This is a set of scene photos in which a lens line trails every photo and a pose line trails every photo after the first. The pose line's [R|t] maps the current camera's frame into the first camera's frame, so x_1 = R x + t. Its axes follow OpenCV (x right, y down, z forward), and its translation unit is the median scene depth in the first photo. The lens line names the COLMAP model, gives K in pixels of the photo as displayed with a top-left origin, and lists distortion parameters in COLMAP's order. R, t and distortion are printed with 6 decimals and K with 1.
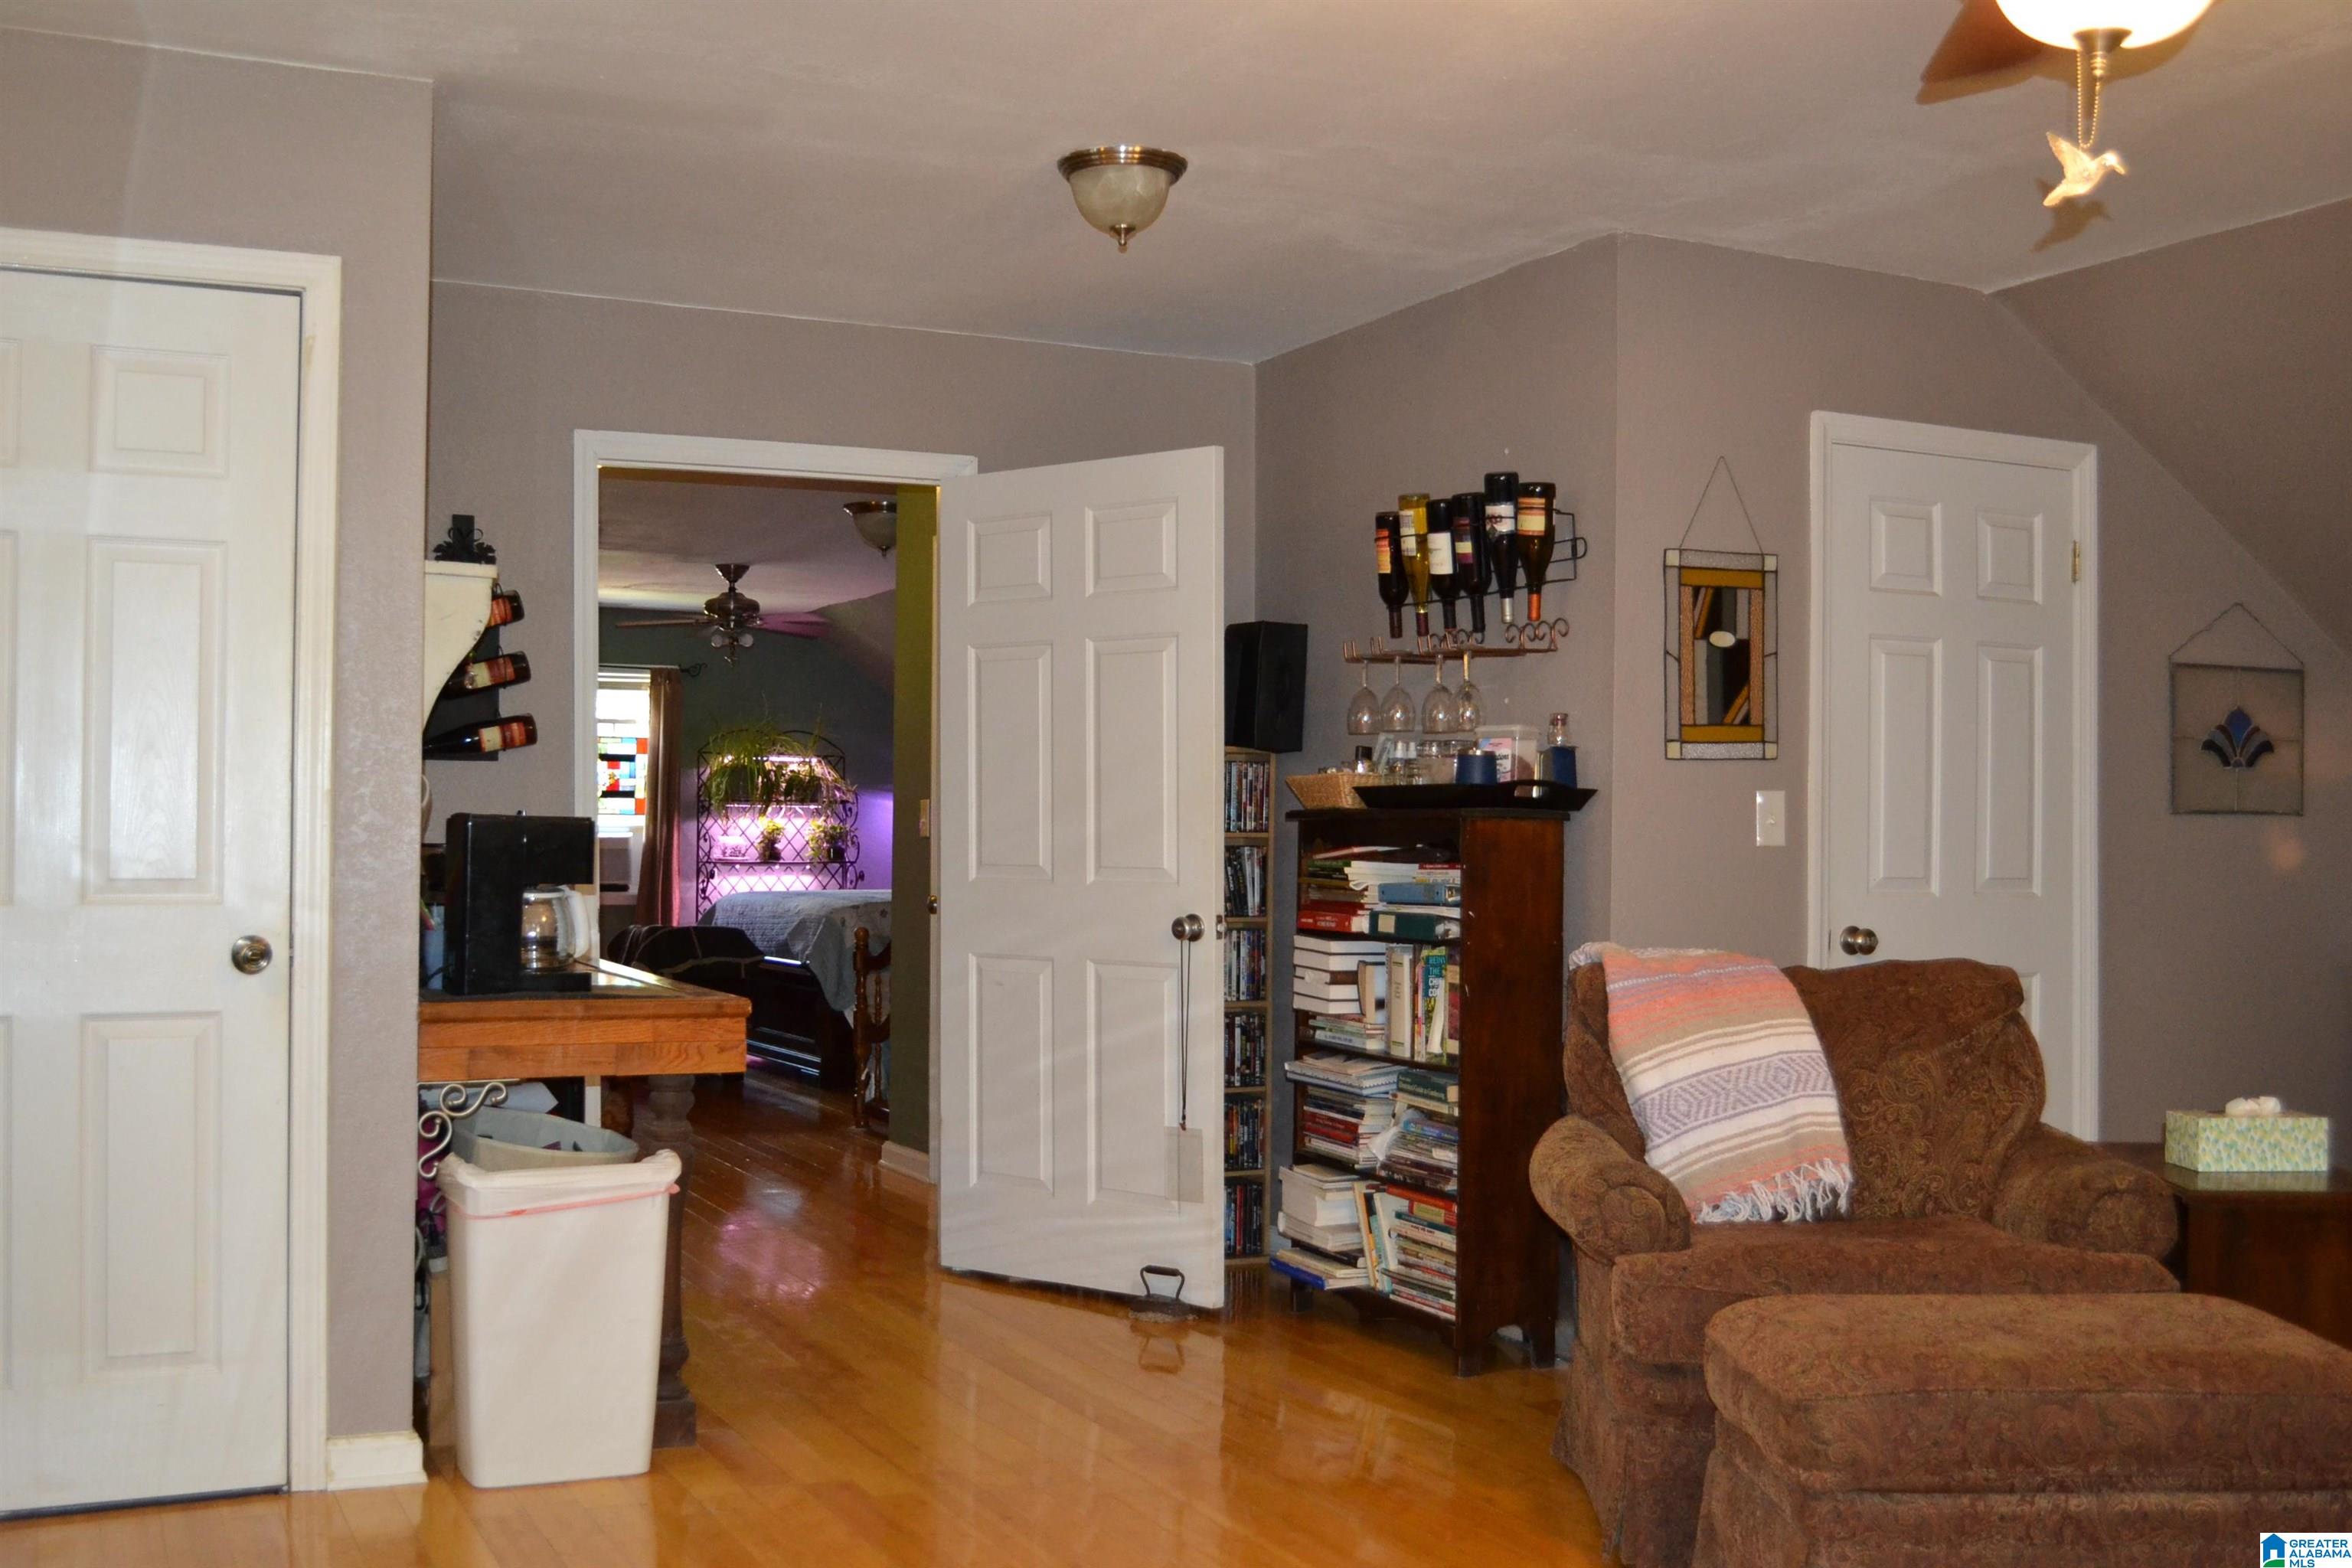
lens RADIAL K [[2433.4, 0, 1164.9], [0, 2433.4, 779.6], [0, 0, 1]] dist [-0.056826, 0.000000]
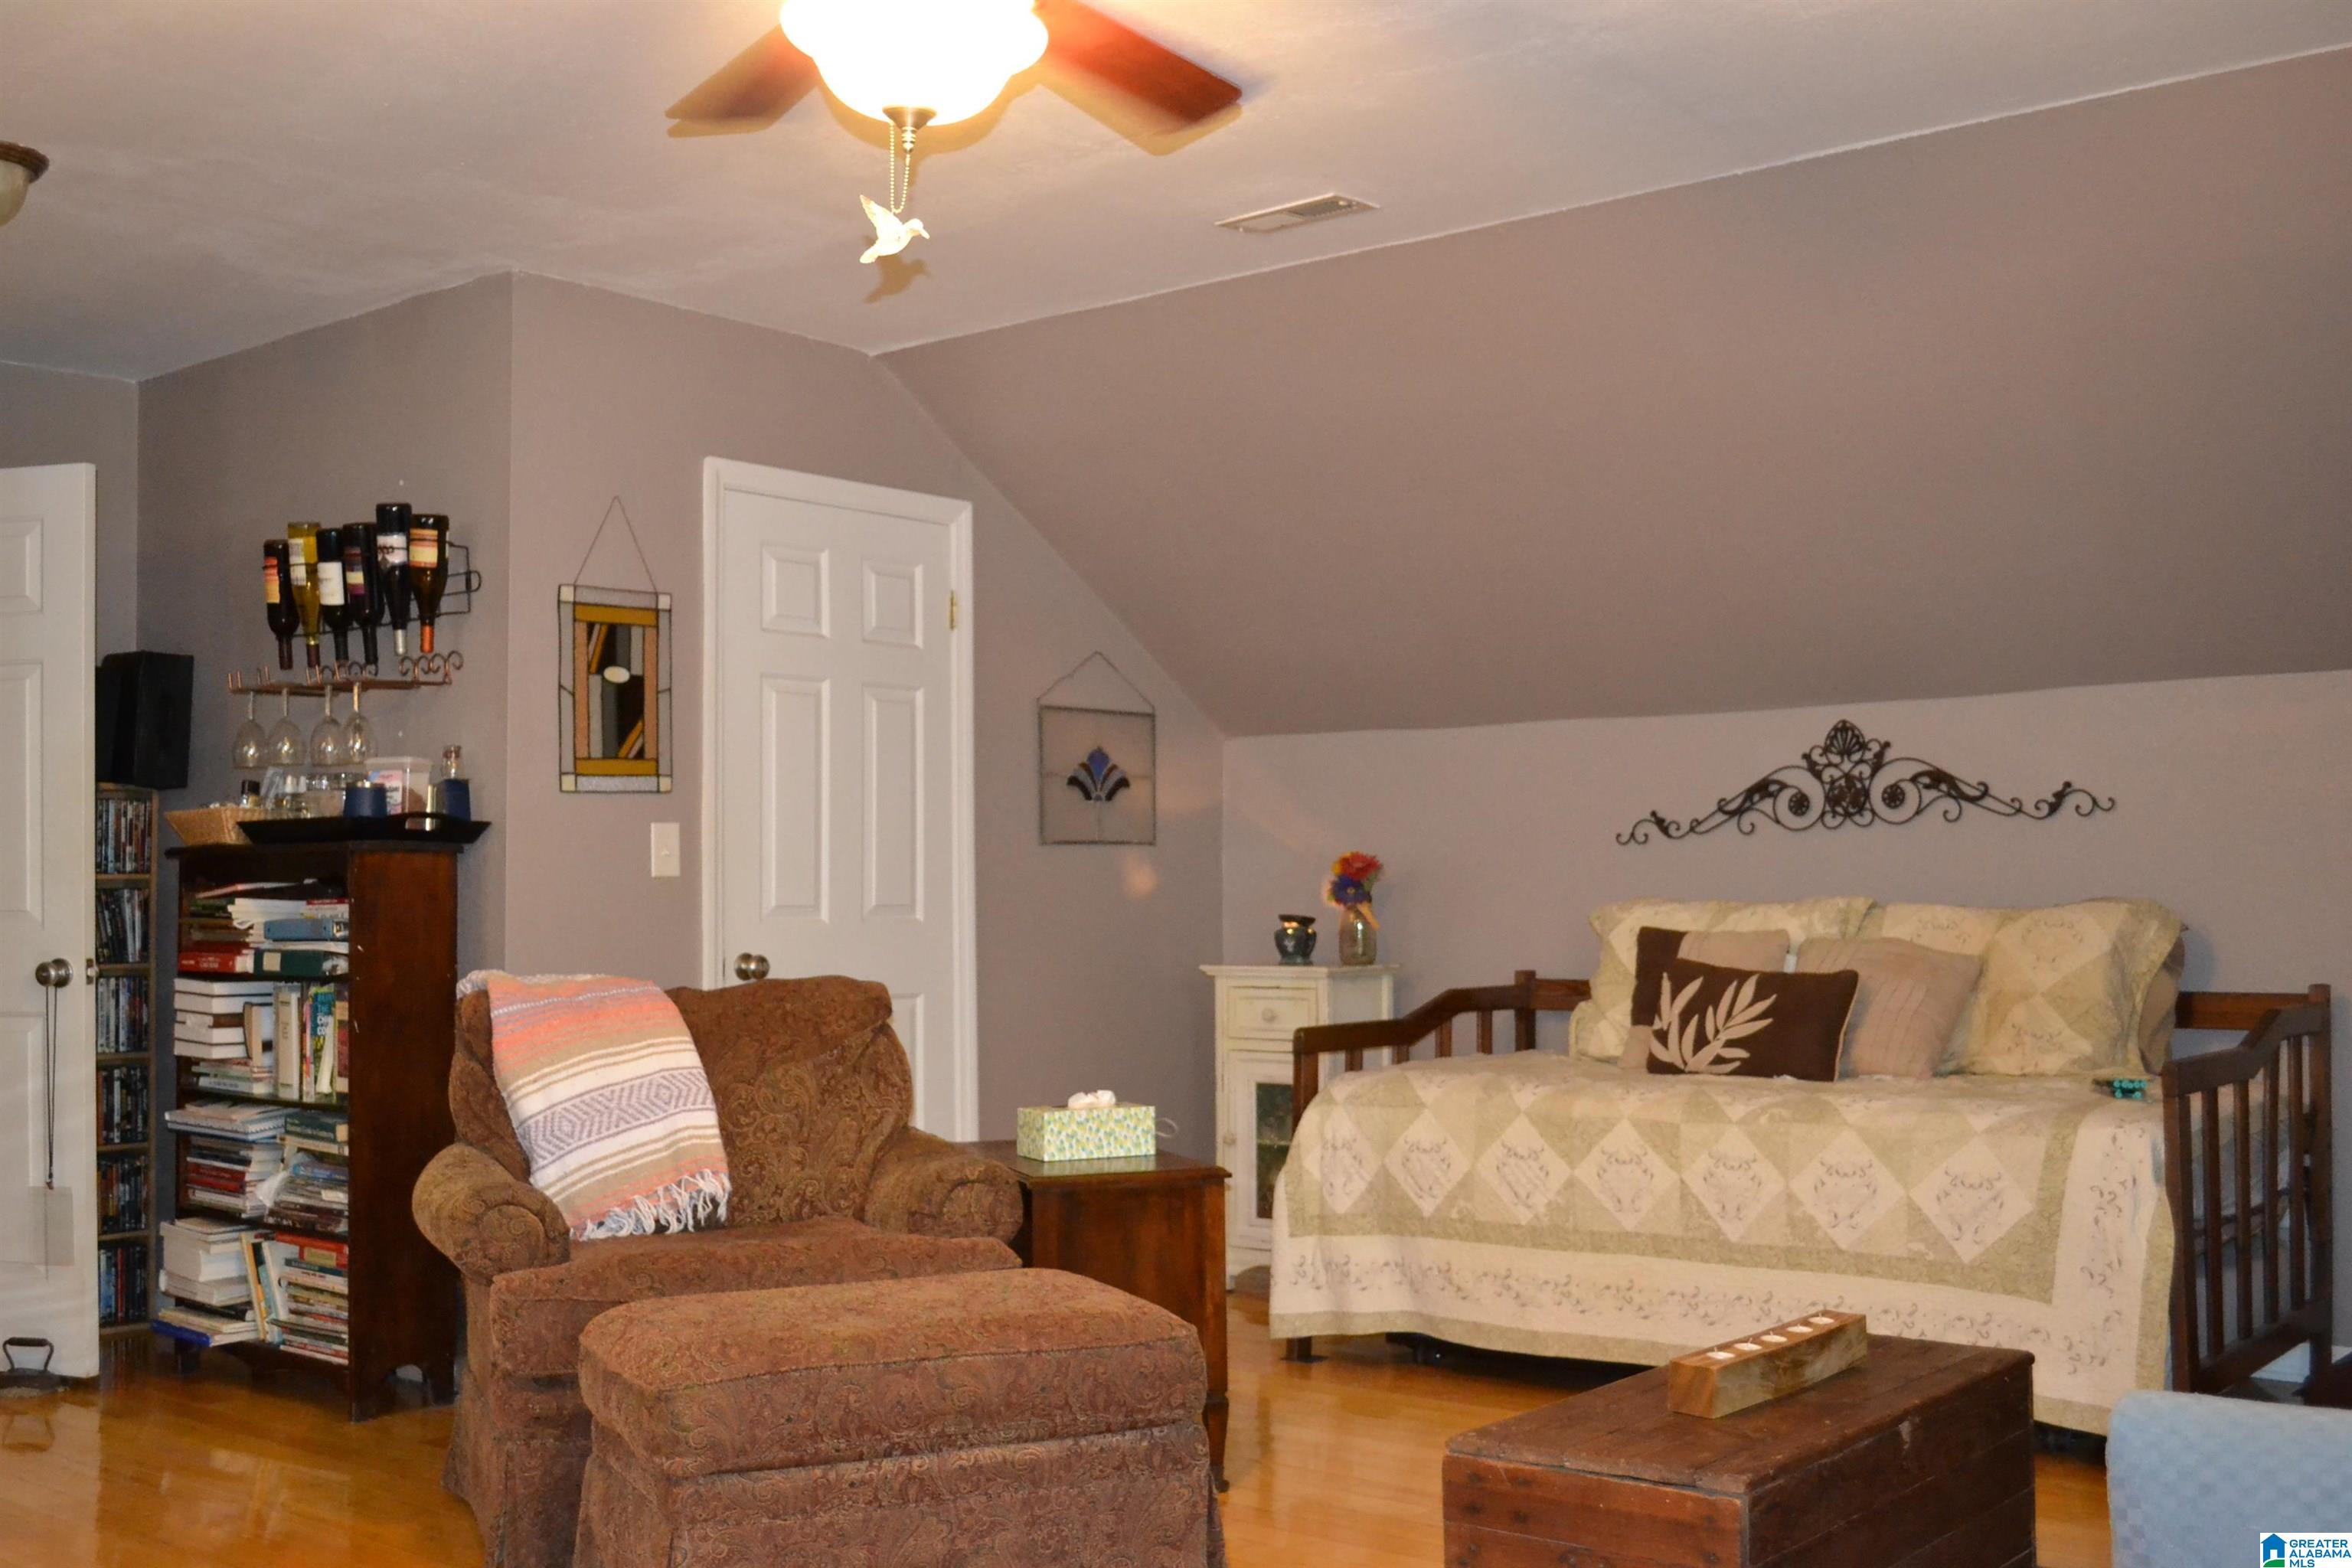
lens RADIAL K [[2433.4, 0, 1185.0], [0, 2433.4, 791.7], [0, 0, 1]] dist [-0.056826, 0.000000]
pose [[0.908215, -0.001018, 0.418503, 0.021477], [0.008832, 0.999821, -0.016735, 0.011956], [-0.418411, 0.018895, 0.908061, -0.031836]]
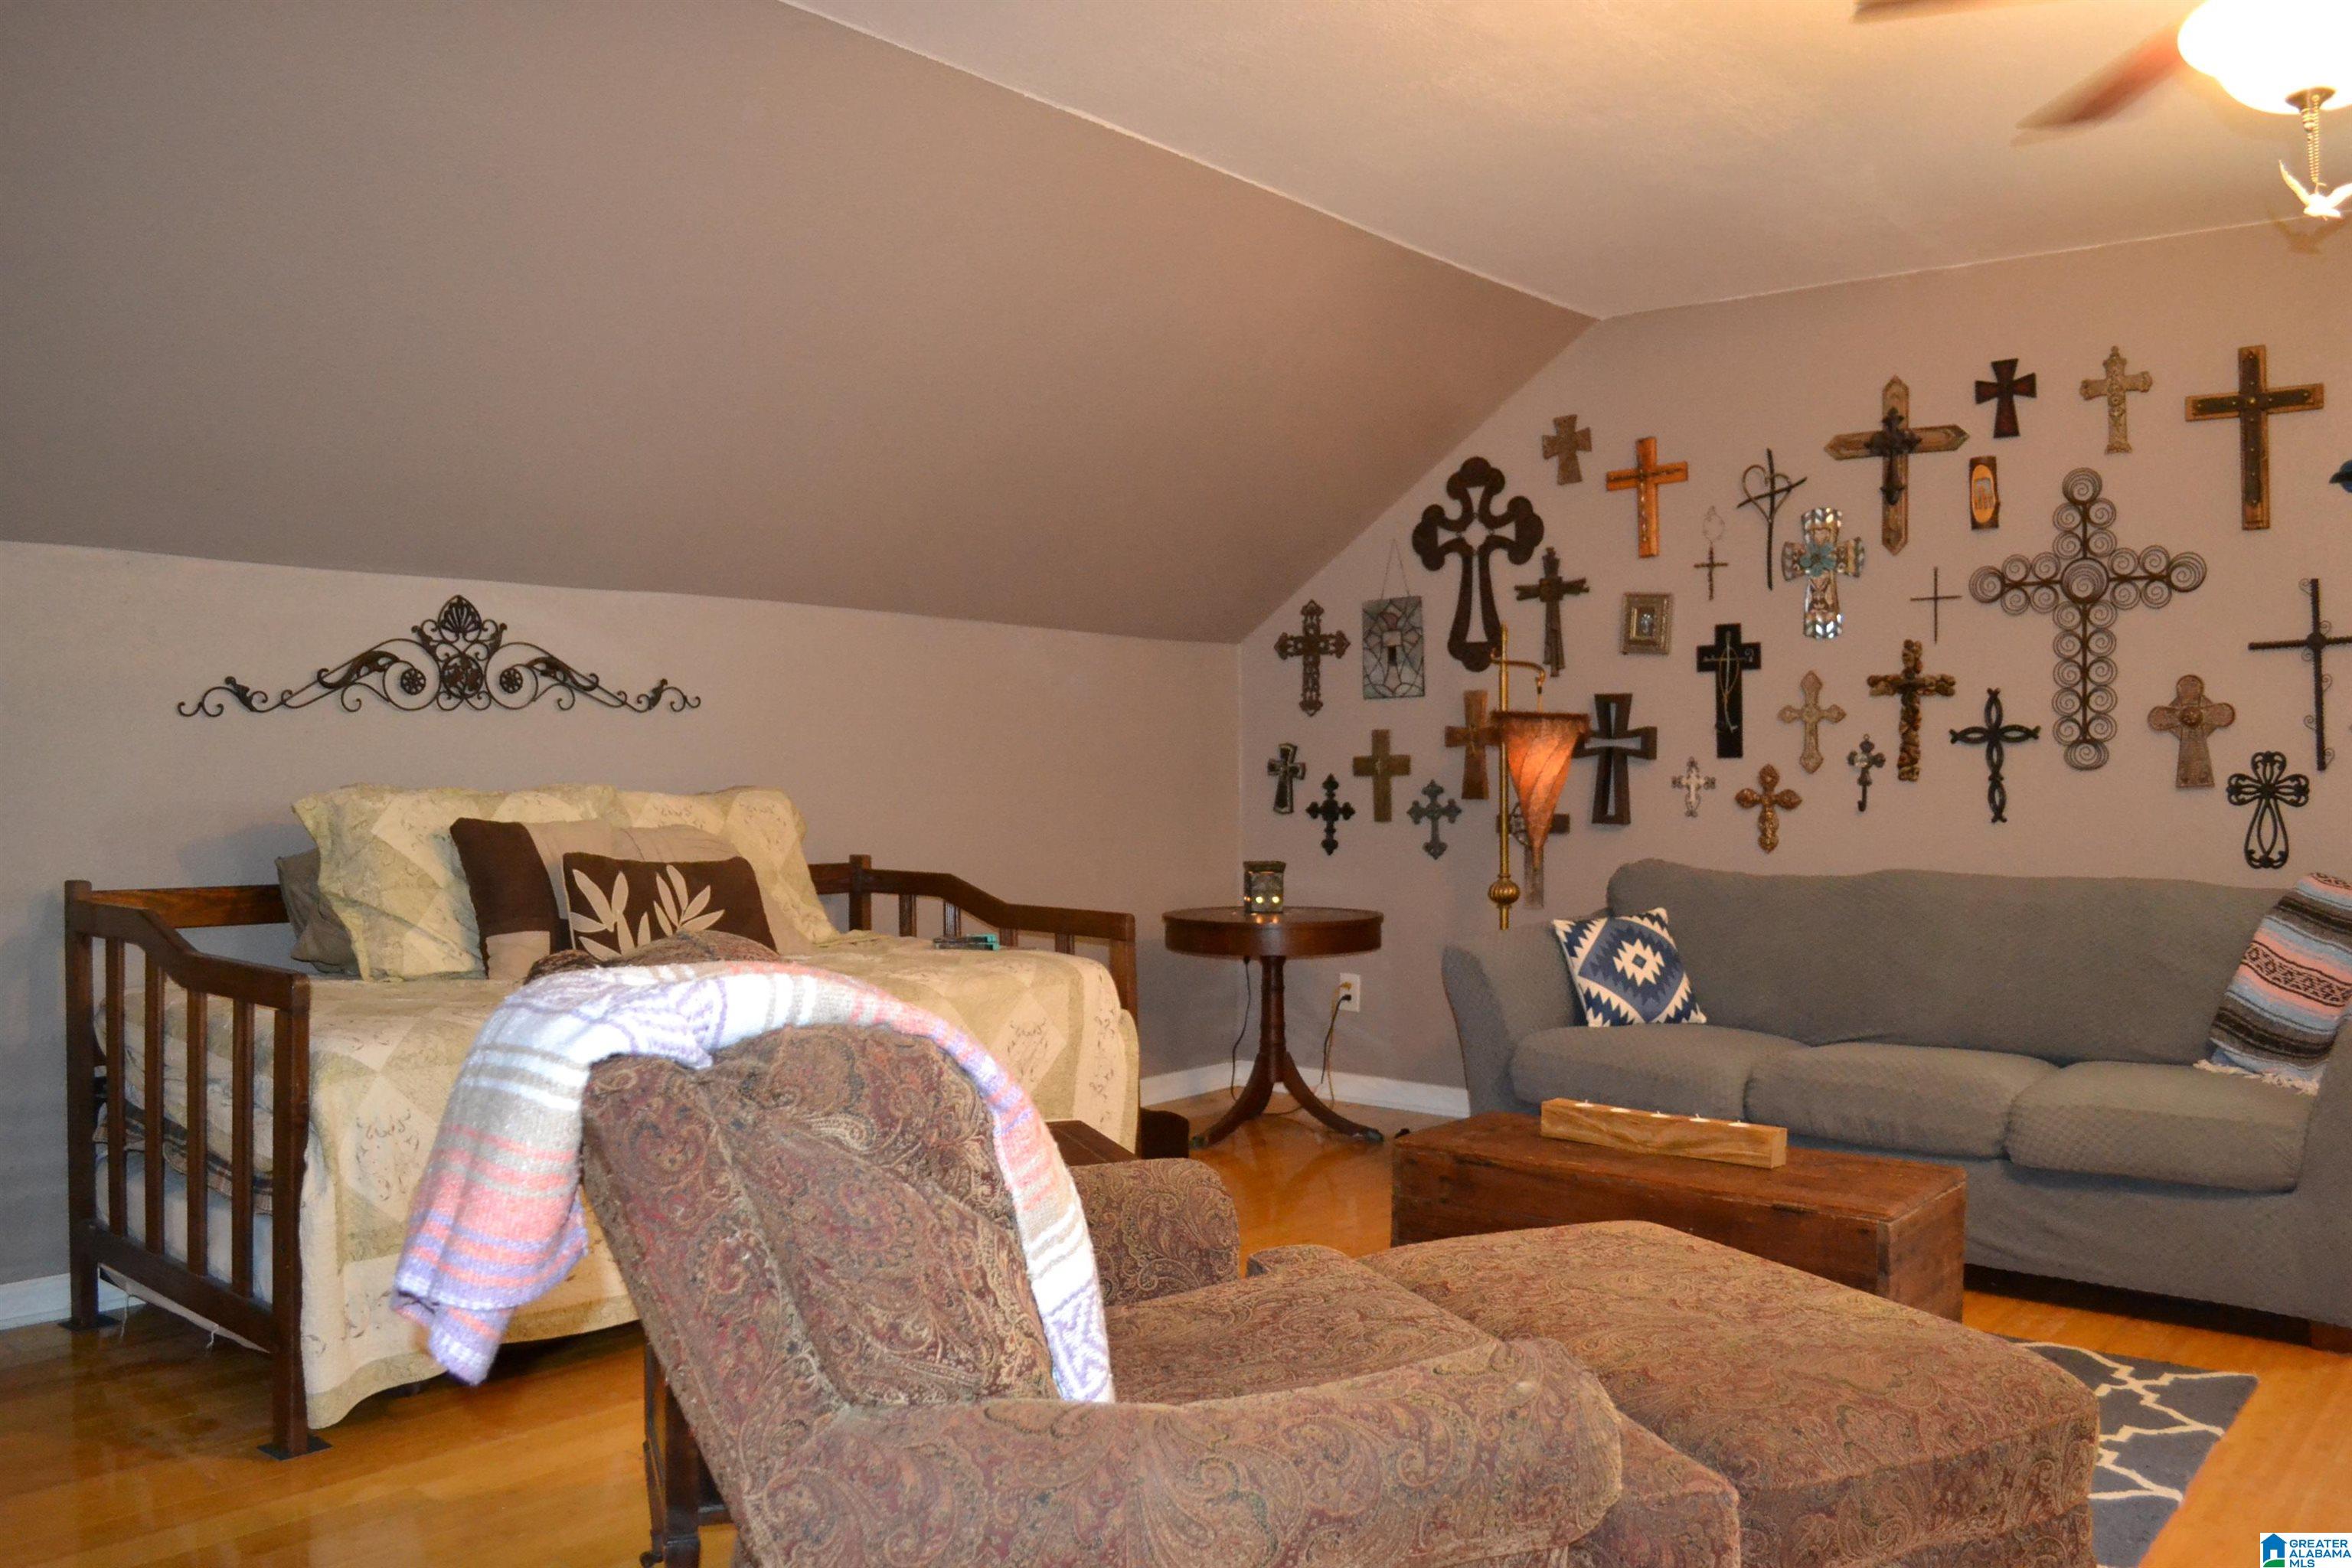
lens RADIAL K [[1883.0, 0, 1185.0], [0, 1883.0, 791.0], [0, 0, 1]] dist [-0.079711, 0.013548]
pose [[-0.421118, -0.023846, 0.906692, -0.116013], [-0.032263, 0.999416, 0.011300, 0.030376], [-0.906432, -0.024494, -0.421642, 1.026305]]
